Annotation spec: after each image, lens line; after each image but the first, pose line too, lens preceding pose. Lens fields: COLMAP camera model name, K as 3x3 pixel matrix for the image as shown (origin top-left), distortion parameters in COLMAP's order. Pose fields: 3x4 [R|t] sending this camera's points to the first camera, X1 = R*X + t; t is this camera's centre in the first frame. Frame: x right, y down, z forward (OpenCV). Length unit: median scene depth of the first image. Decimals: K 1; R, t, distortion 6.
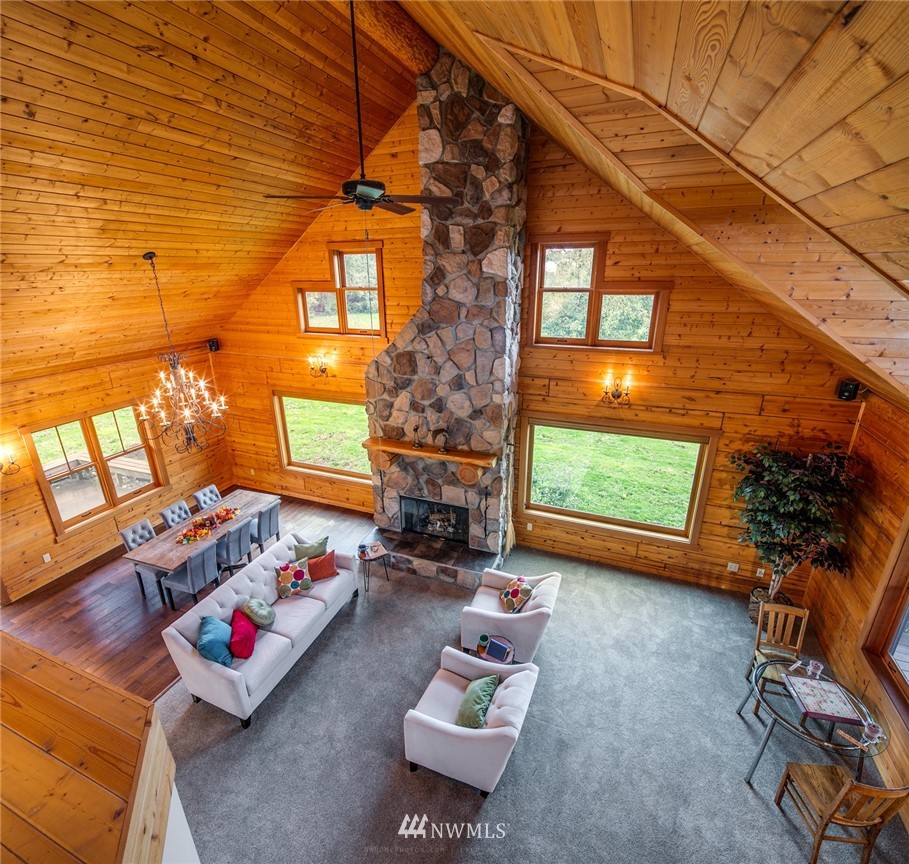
lens RADIAL K [[448.9, 0, 450.5], [0, 448.9, 429.1], [0, 0, 1]] dist [0.006404, -0.001899]
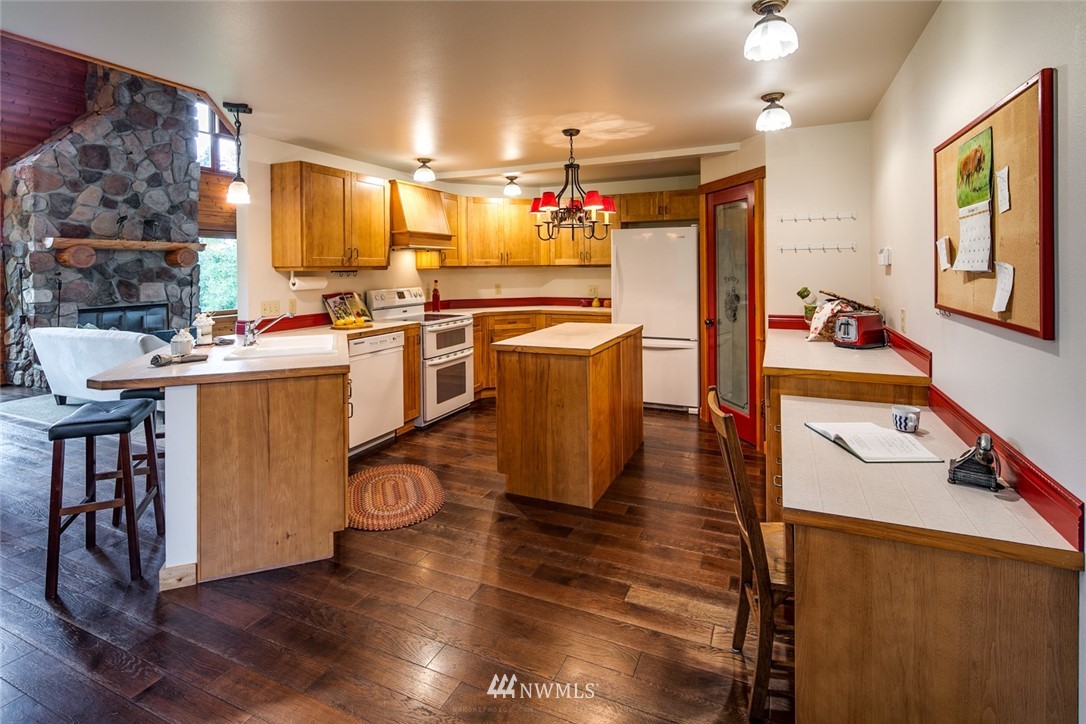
lens RADIAL K [[529.6, 0, 533.0], [0, 529.6, 275.5], [0, 0, 1]] dist [0.010641, -0.006205]
pose [[0.060422, -0.004909, 0.998161, -1.236228], [0.341730, 0.939661, -0.016065, 0.458698], [-0.937854, 0.342072, 0.058454, 0.106618]]
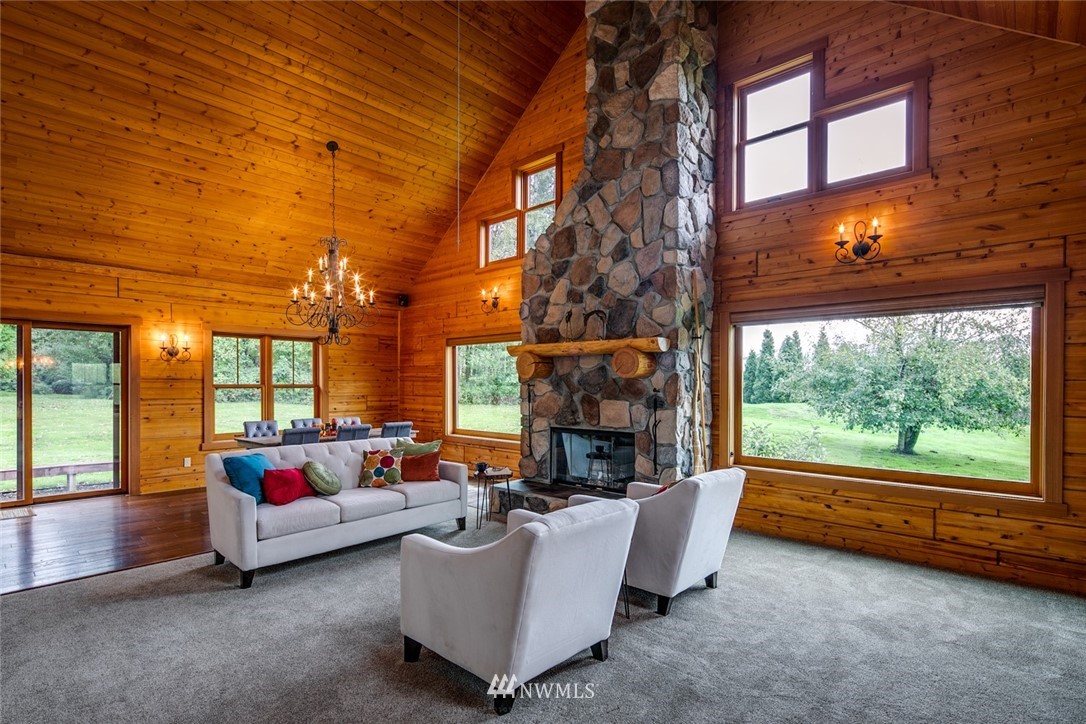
lens RADIAL K [[529.6, 0, 537.4], [0, 529.6, 386.4], [0, 0, 1]] dist [0.010641, -0.006205]
pose [[0.933066, 0.016440, -0.359330, 0.207485], [-0.133540, 0.943396, -0.303598, 0.404060], [0.333999, 0.331262, 0.882445, 0.218731]]
